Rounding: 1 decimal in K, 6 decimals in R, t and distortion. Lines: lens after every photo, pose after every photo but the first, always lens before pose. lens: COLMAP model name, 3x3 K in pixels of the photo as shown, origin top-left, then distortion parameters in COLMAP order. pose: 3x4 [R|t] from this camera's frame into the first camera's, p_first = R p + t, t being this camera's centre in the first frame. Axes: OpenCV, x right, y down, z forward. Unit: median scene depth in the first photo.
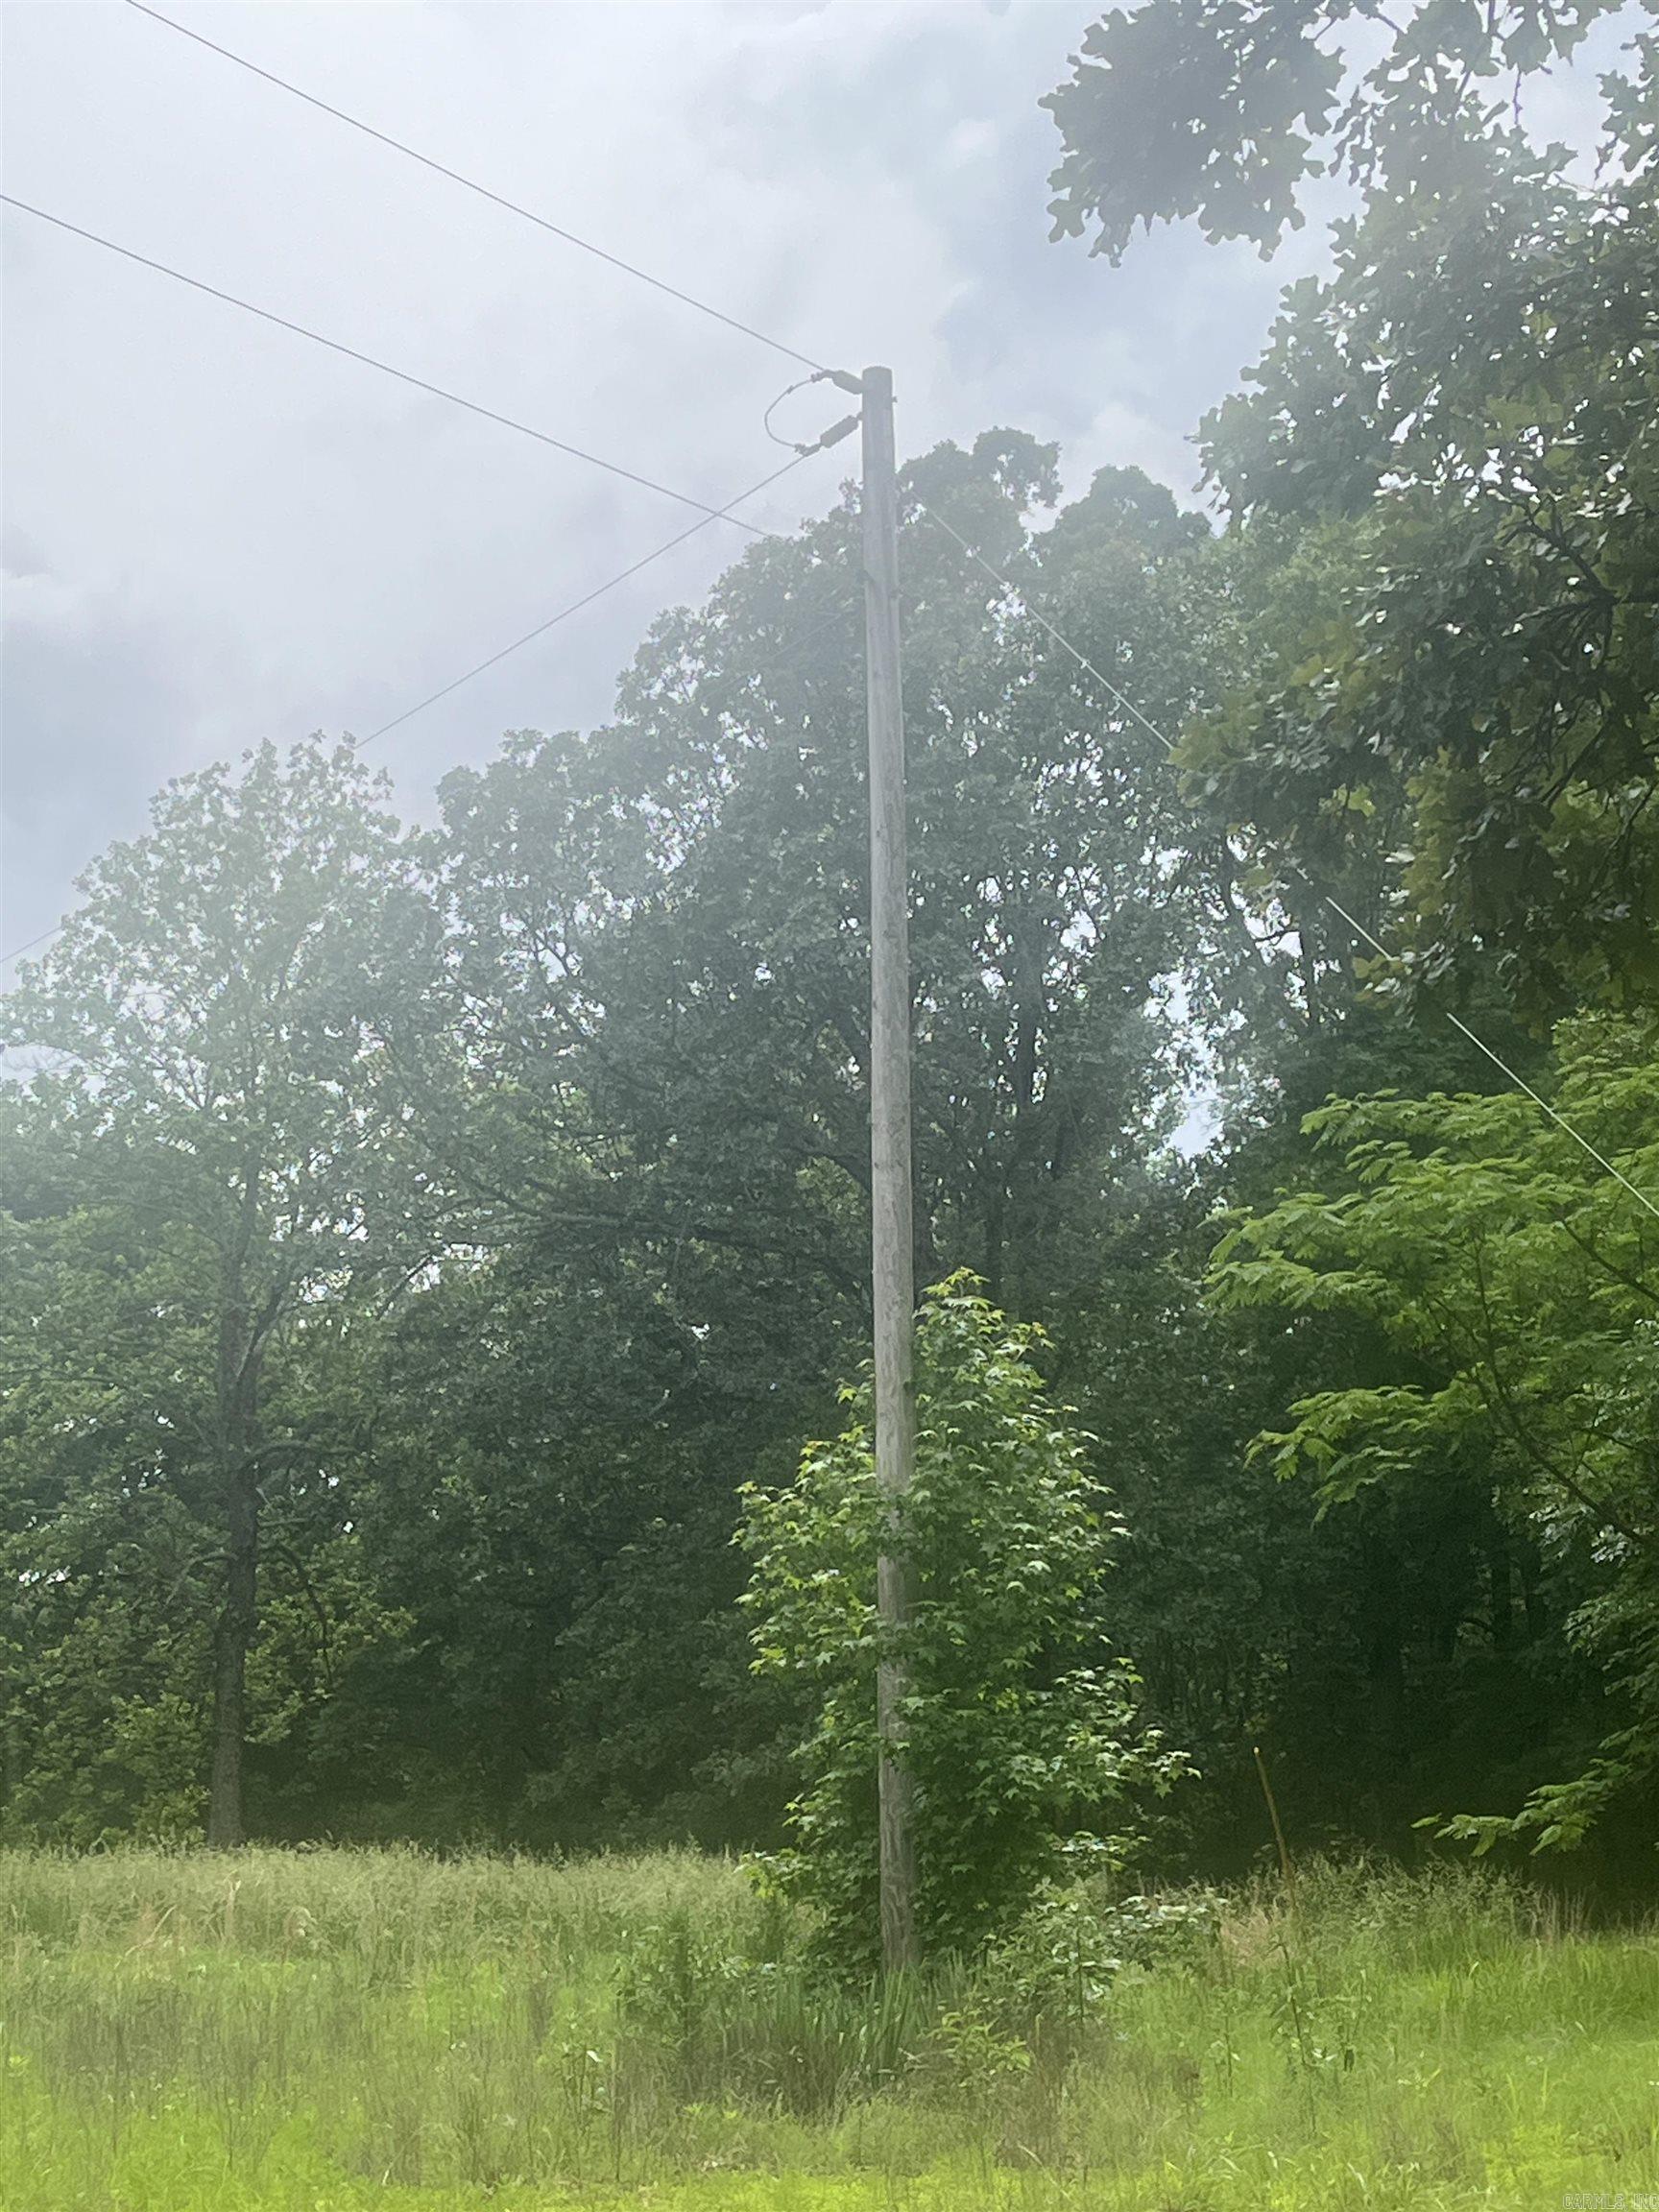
lens RADIAL K [[4042.5, 0, 828.0], [0, 4042.5, 1107.5], [0, 0, 1]] dist [0.193933, 0.000000]
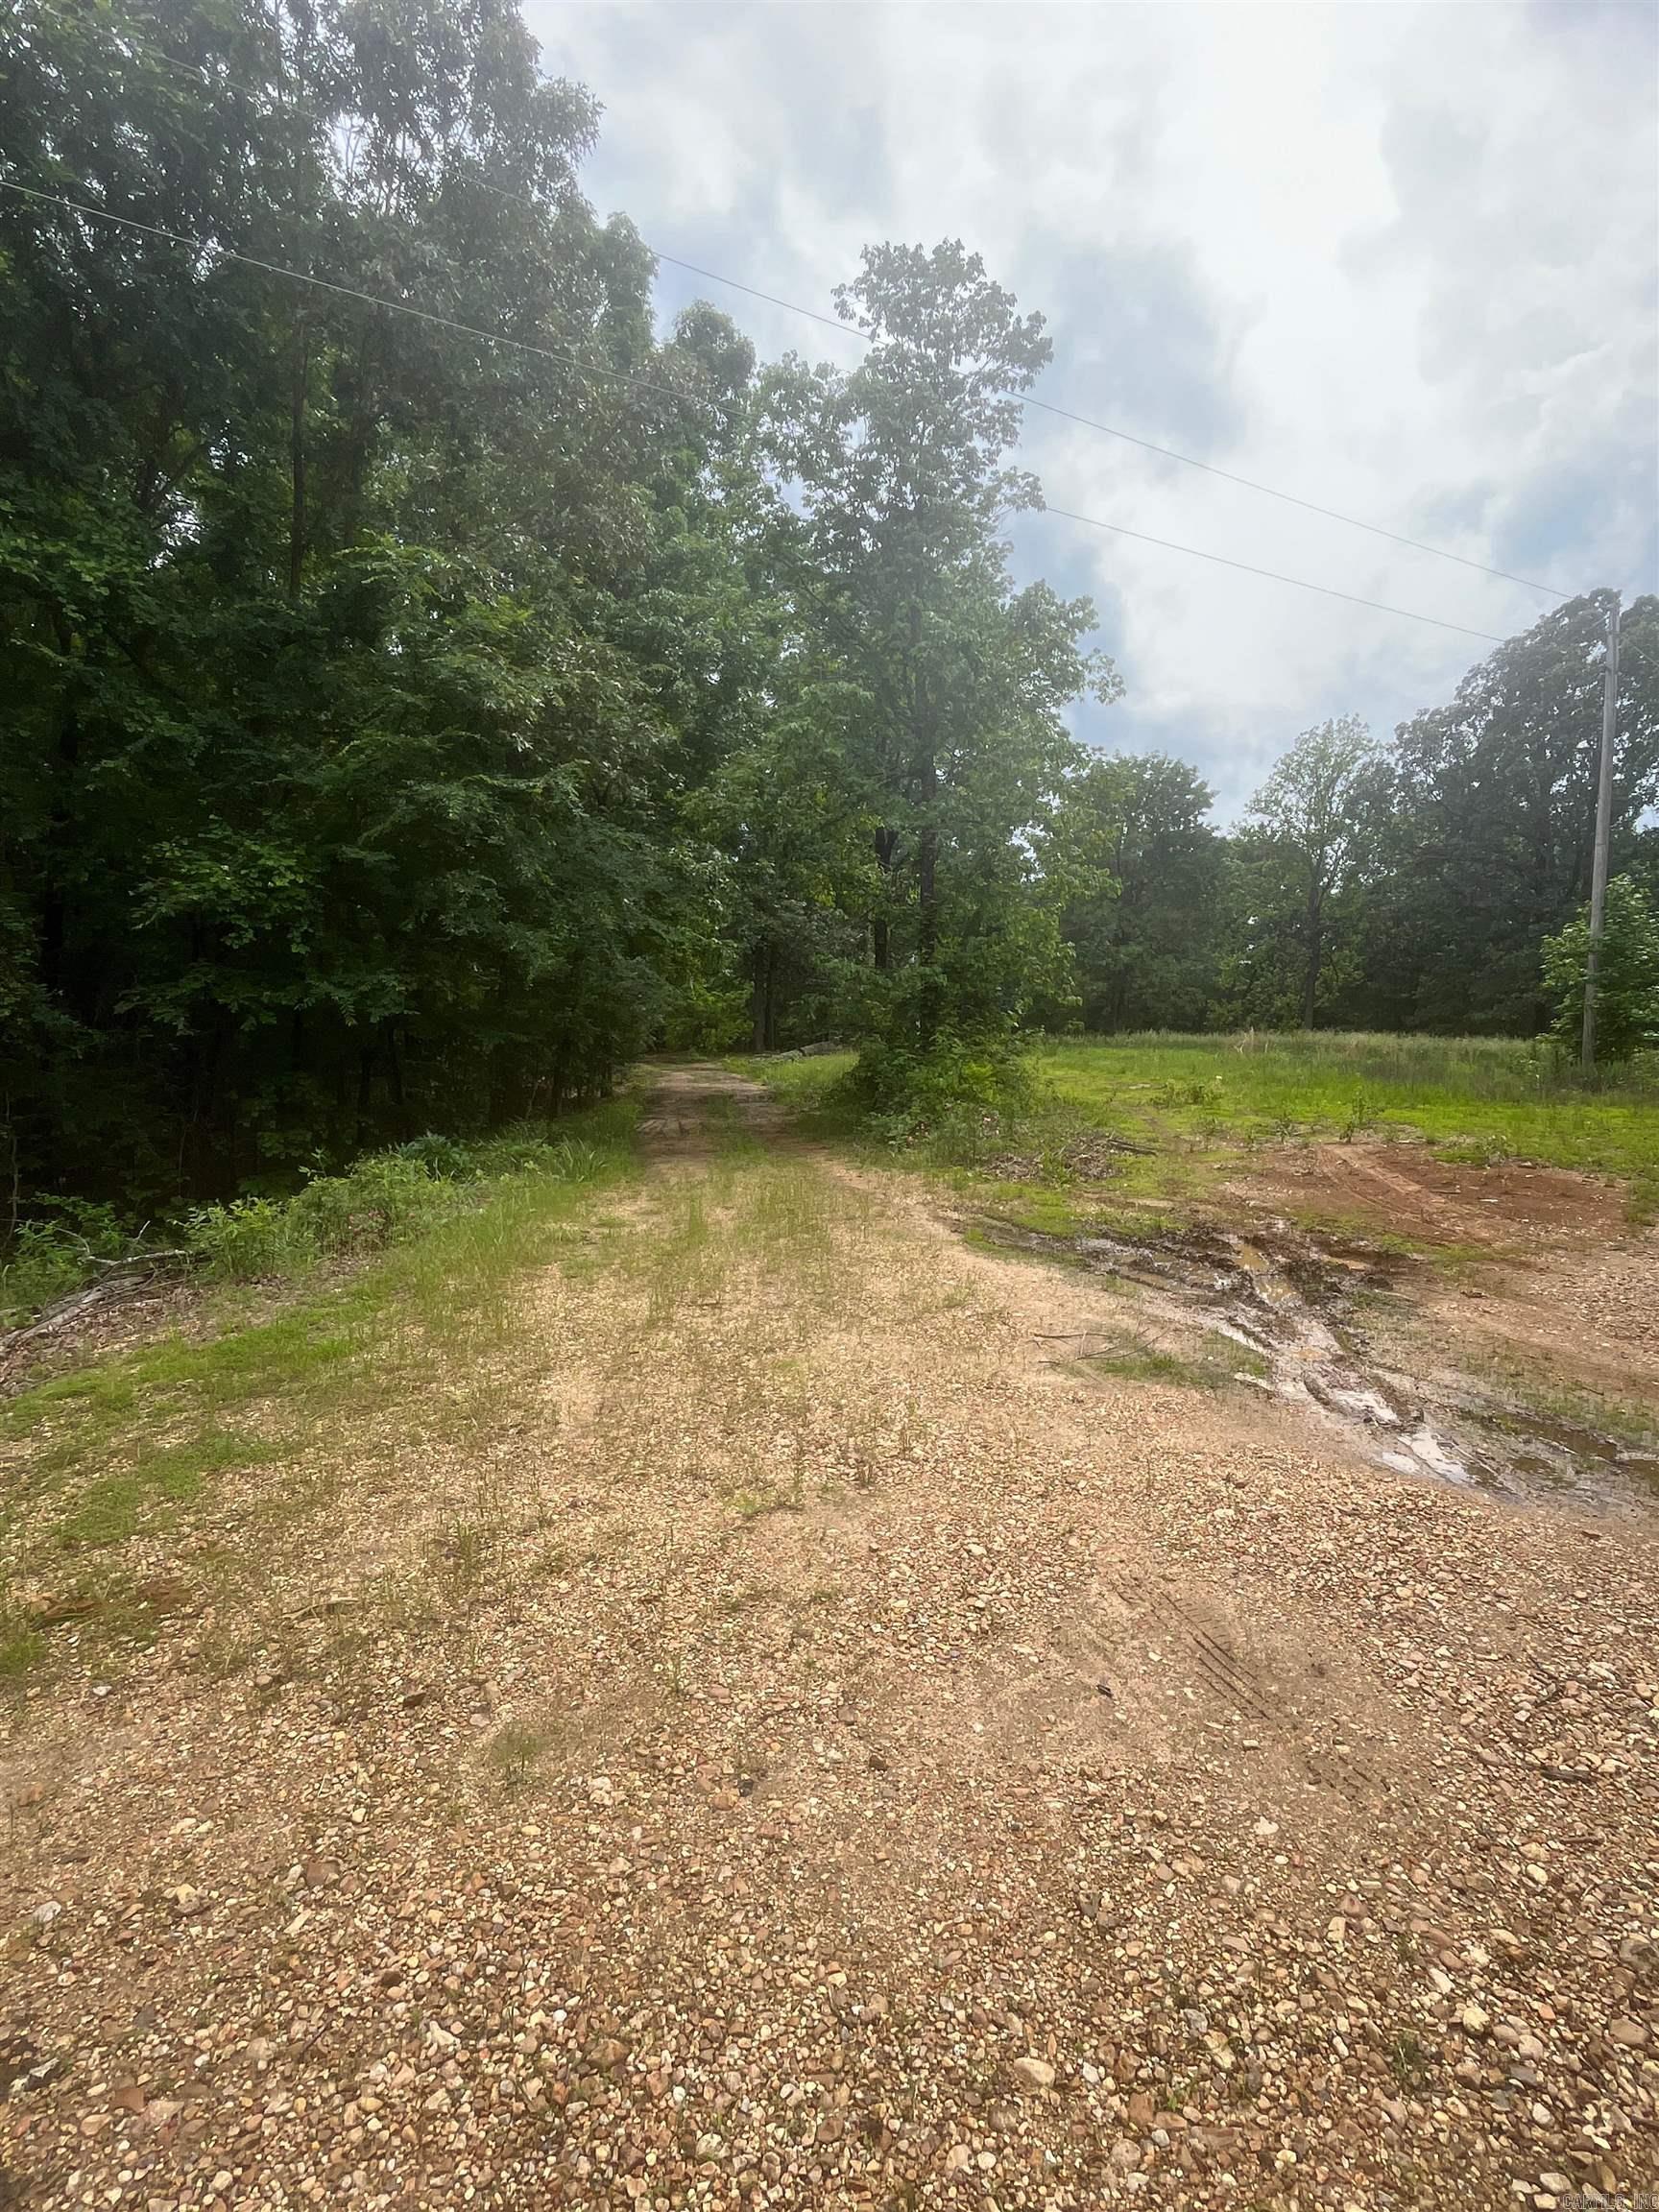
lens RADIAL K [[1123.7, 0, 833.3], [0, 1123.7, 1108.3], [0, 0, 1]] dist [-0.004490, -0.000593]
pose [[0.878181, 0.054516, -0.475211, -0.045030], [0.061754, 0.972248, 0.225656, -0.011251], [0.474325, -0.227513, 0.850443, -0.095739]]
